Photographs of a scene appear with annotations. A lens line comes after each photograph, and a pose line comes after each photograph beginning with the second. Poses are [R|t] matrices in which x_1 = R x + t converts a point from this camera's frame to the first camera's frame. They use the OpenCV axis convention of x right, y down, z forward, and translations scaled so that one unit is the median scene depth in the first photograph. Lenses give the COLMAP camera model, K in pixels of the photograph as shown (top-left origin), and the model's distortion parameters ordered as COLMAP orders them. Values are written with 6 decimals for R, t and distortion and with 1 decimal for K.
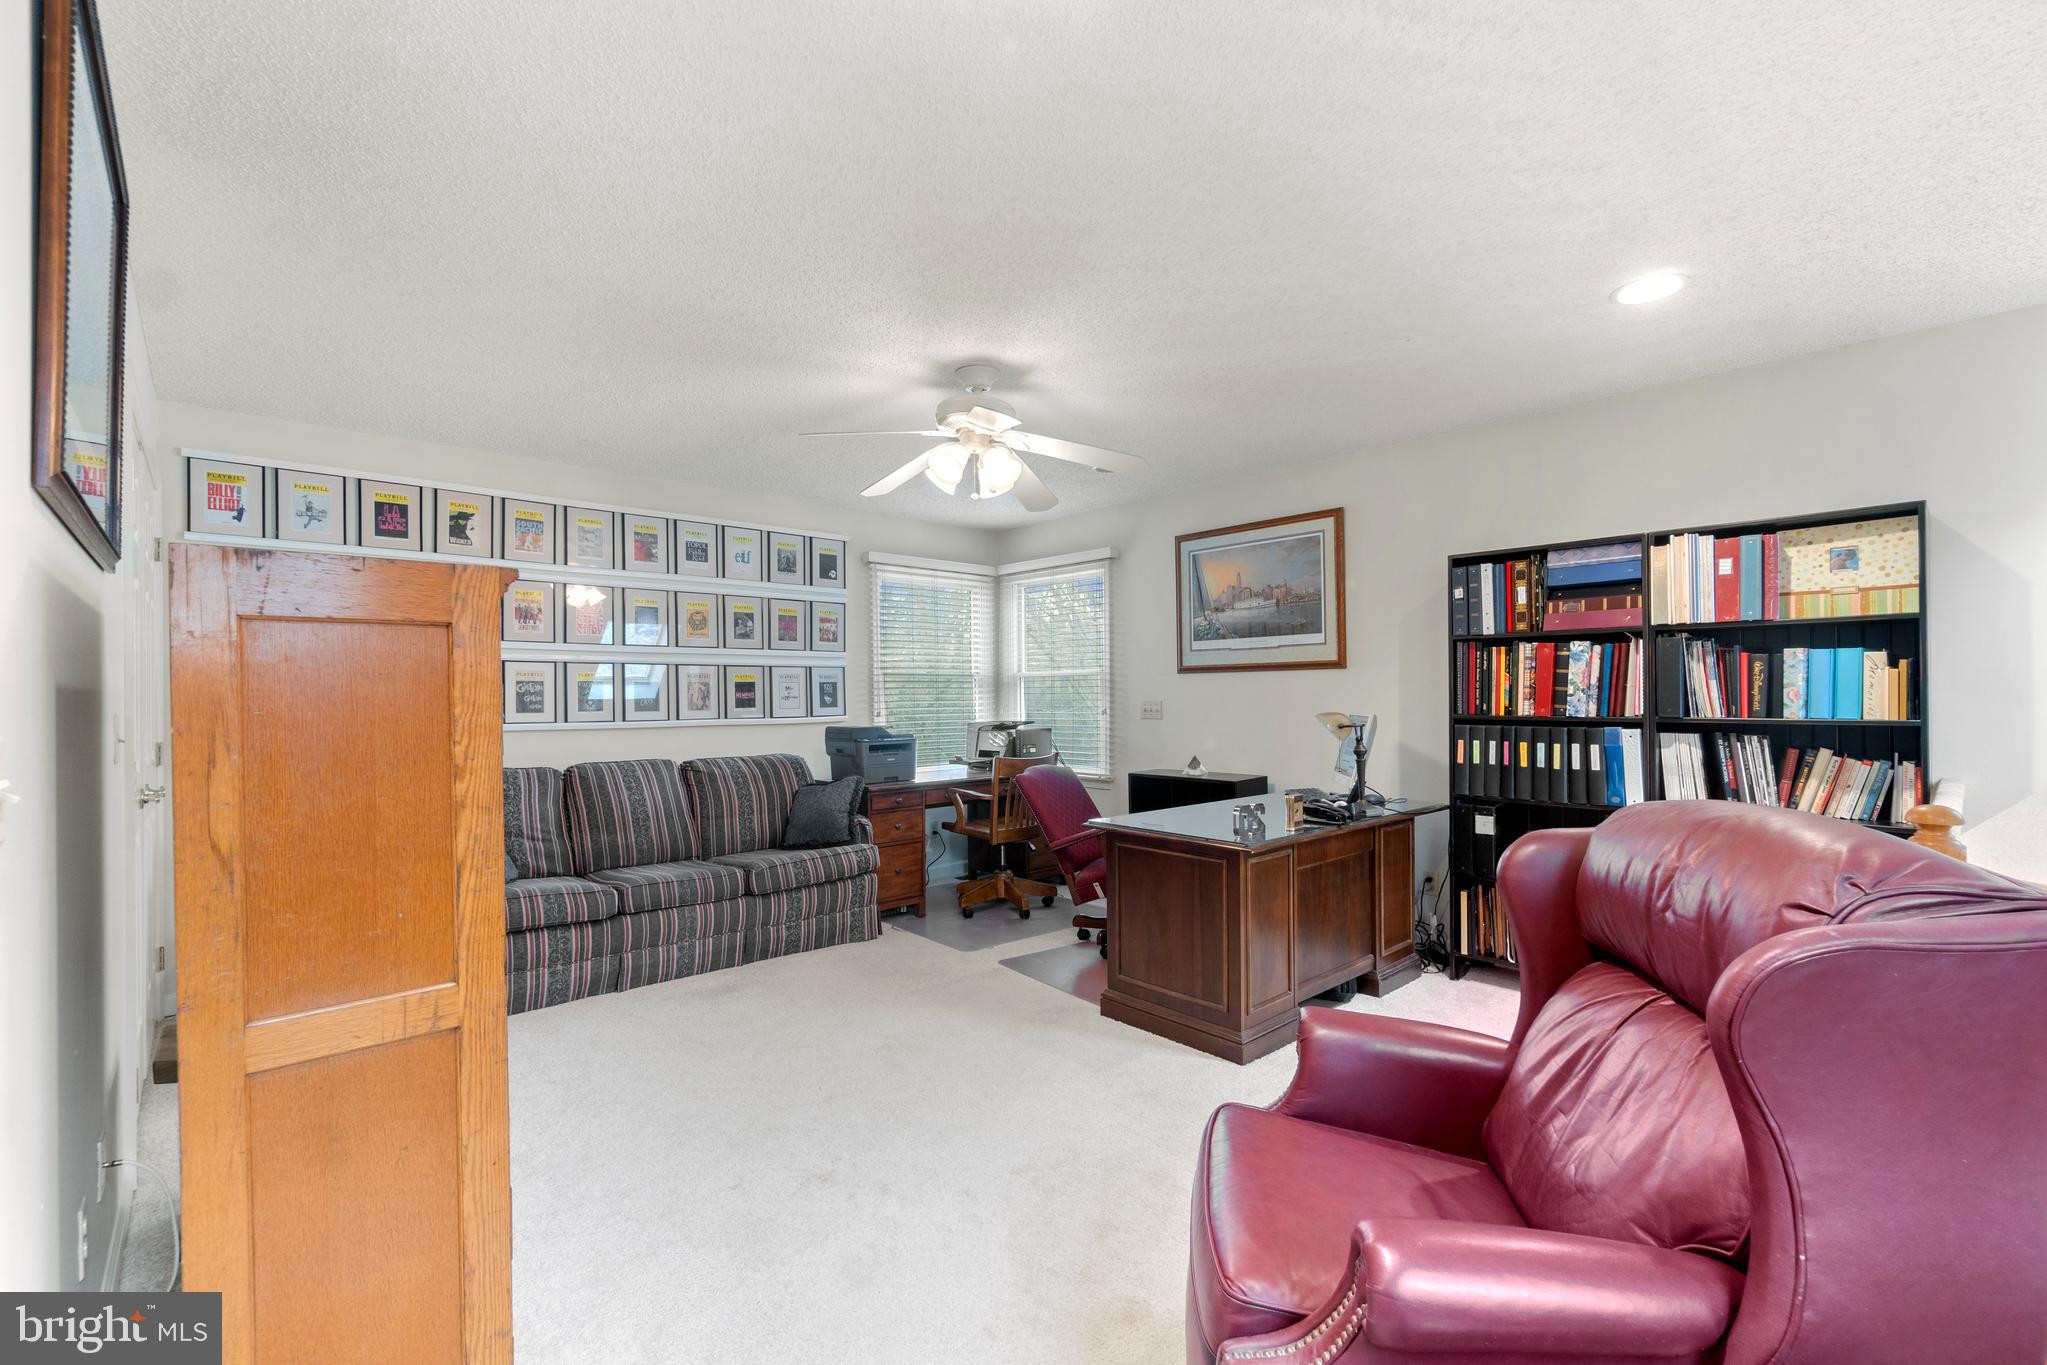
lens RADIAL K [[886.4, 0, 1010.8], [0, 886.4, 686.2], [0, 0, 1]] dist [-0.008125, 0.001800]
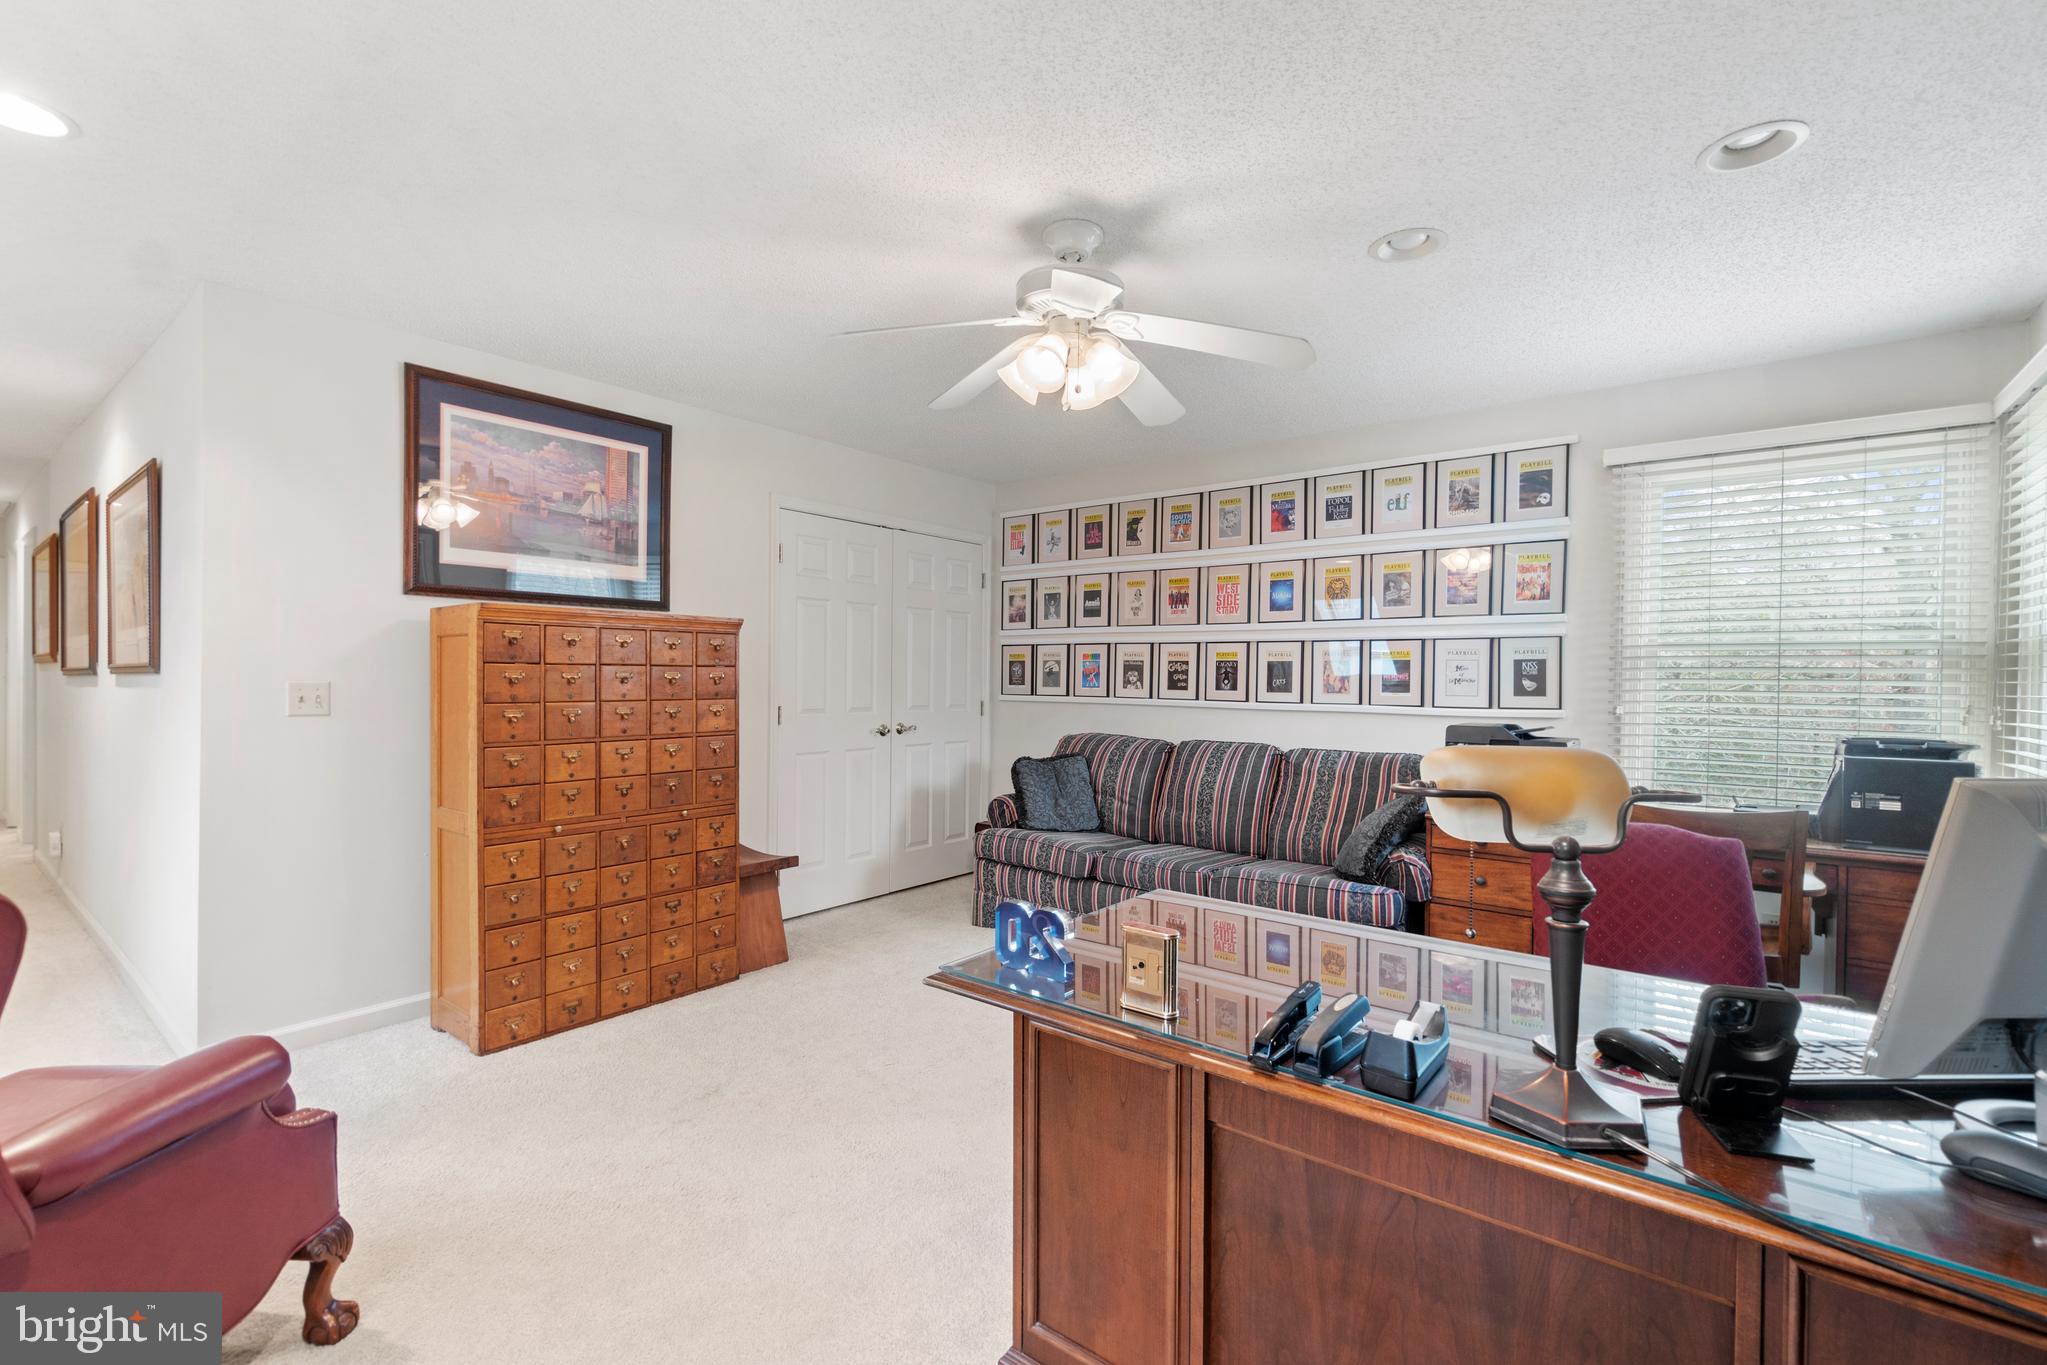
lens RADIAL K [[886.4, 0, 1012.5], [0, 886.4, 682.7], [0, 0, 1]] dist [-0.008125, 0.001800]
pose [[0.159910, 0.021748, -0.986892, 0.477681], [0.002438, 0.999746, 0.022426, -0.003231], [0.987129, -0.005992, 0.159817, 0.588589]]
